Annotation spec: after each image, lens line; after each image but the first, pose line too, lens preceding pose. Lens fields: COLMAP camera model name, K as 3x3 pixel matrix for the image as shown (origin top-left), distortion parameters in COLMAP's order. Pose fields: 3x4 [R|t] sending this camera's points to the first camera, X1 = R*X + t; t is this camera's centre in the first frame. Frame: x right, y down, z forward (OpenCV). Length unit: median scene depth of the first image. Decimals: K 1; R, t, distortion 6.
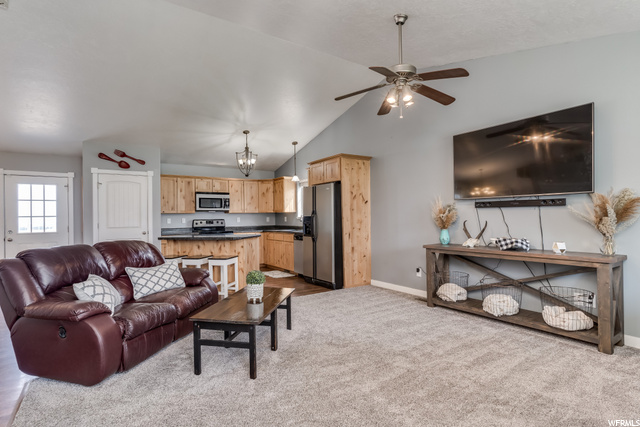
lens RADIAL K [[324.1, 0, 319.1], [0, 324.1, 214.3], [0, 0, 1]] dist [-0.007267, 0.003326]
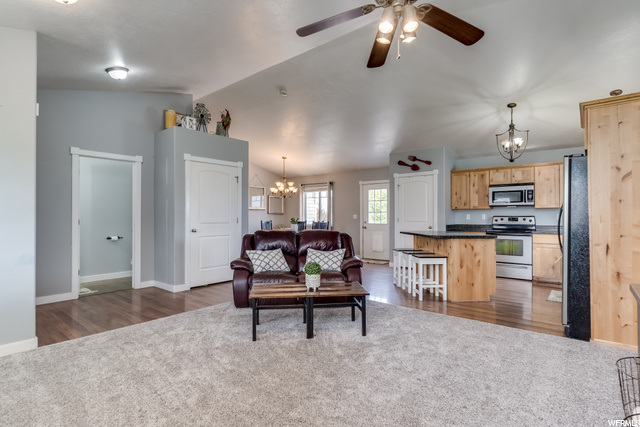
lens RADIAL K [[324.1, 0, 317.5], [0, 324.1, 214.9], [0, 0, 1]] dist [-0.007267, 0.003326]
pose [[0.284357, 0.011115, -0.958654, 0.354138], [0.005022, 0.999902, 0.013083, -0.000651], [0.958705, -0.008535, 0.284274, 0.290802]]
